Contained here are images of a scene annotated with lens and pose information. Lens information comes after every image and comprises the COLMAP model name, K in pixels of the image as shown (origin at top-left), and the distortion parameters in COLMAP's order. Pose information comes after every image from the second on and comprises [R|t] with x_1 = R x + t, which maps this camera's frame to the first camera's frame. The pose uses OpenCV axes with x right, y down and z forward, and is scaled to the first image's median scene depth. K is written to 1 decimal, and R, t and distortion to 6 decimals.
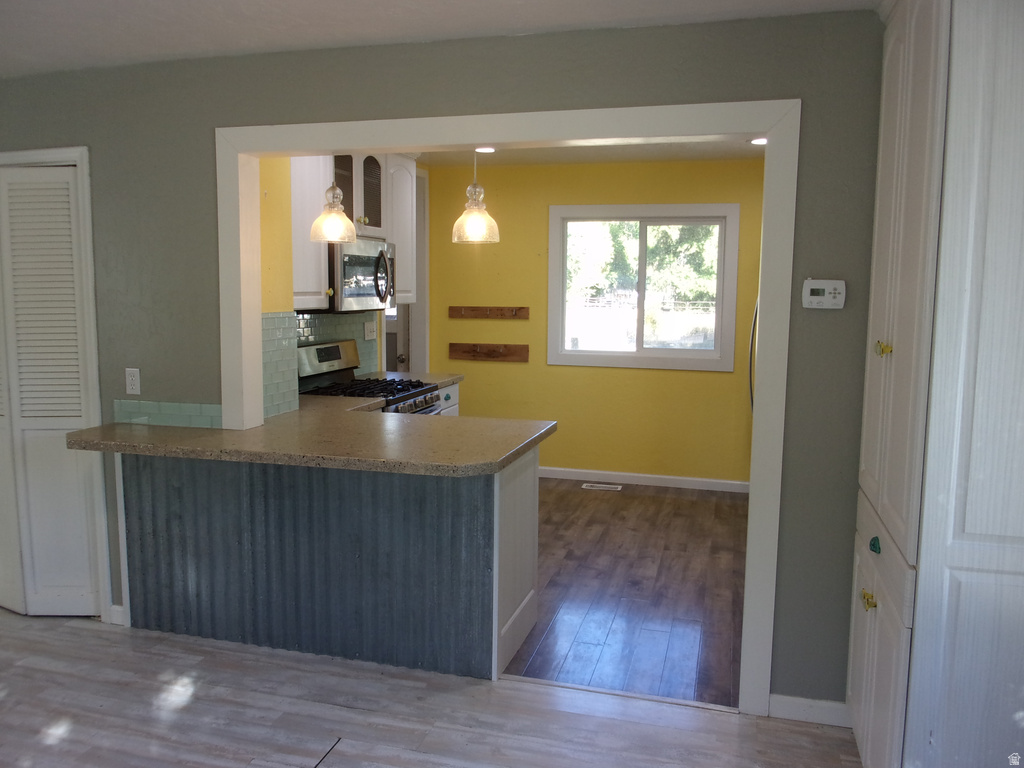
lens RADIAL K [[857.9, 0, 510.3], [0, 857.9, 386.9], [0, 0, 1]] dist [0.003383, -0.050827]
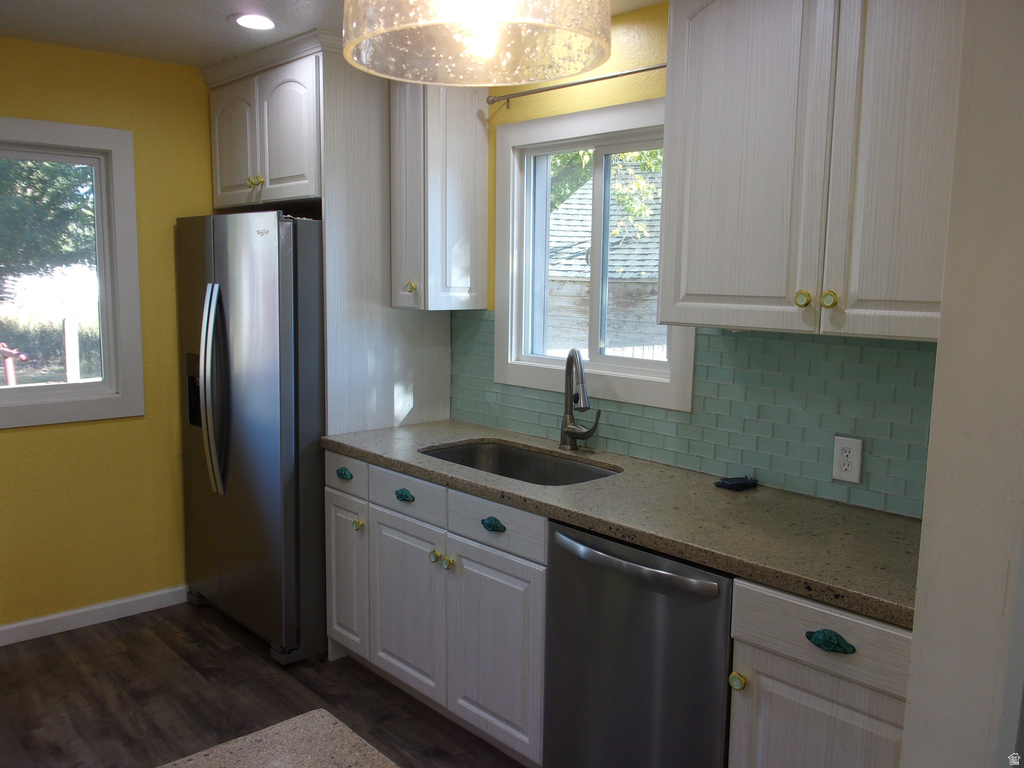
lens RADIAL K [[857.9, 0, 510.4], [0, 857.9, 386.6], [0, 0, 1]] dist [0.003383, -0.050827]
pose [[0.544107, -0.103762, 0.832575, -0.106300], [0.087863, 0.993914, 0.066449, -0.060110], [-0.834403, 0.036997, 0.549912, 0.501324]]
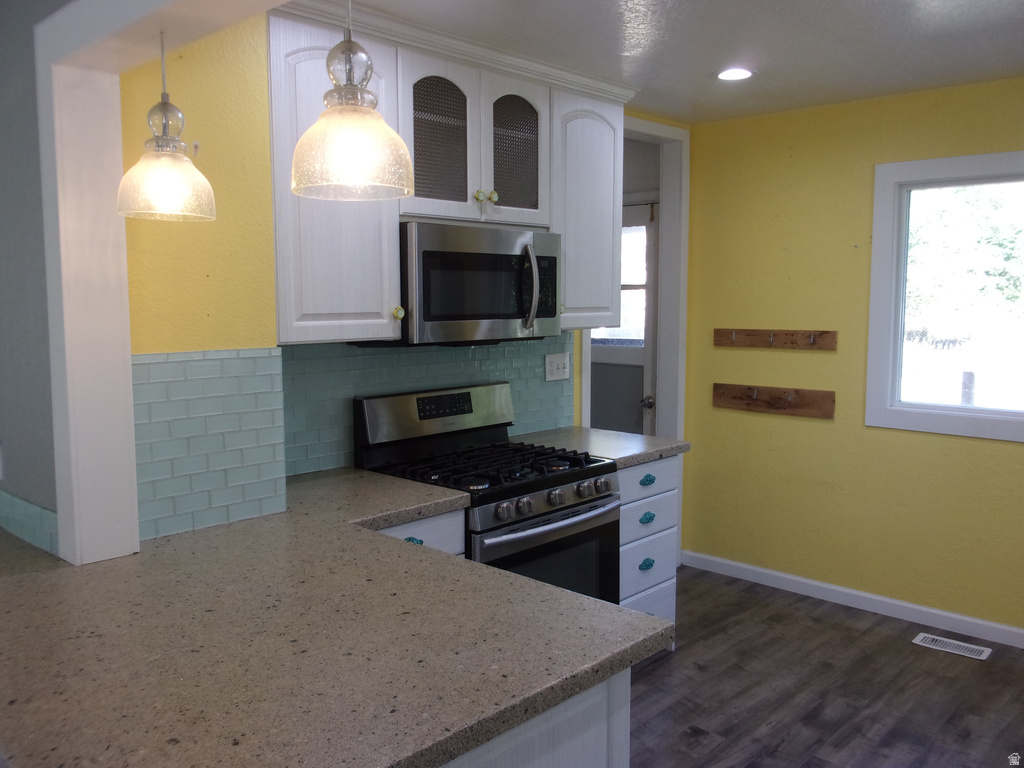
lens RADIAL K [[857.9, 0, 504.8], [0, 857.9, 376.6], [0, 0, 1]] dist [0.003383, -0.050827]
pose [[0.881088, 0.033435, -0.471770, 0.118272], [-0.044683, 0.998921, -0.012656, -0.047472], [0.470838, 0.032232, 0.881631, 0.389971]]
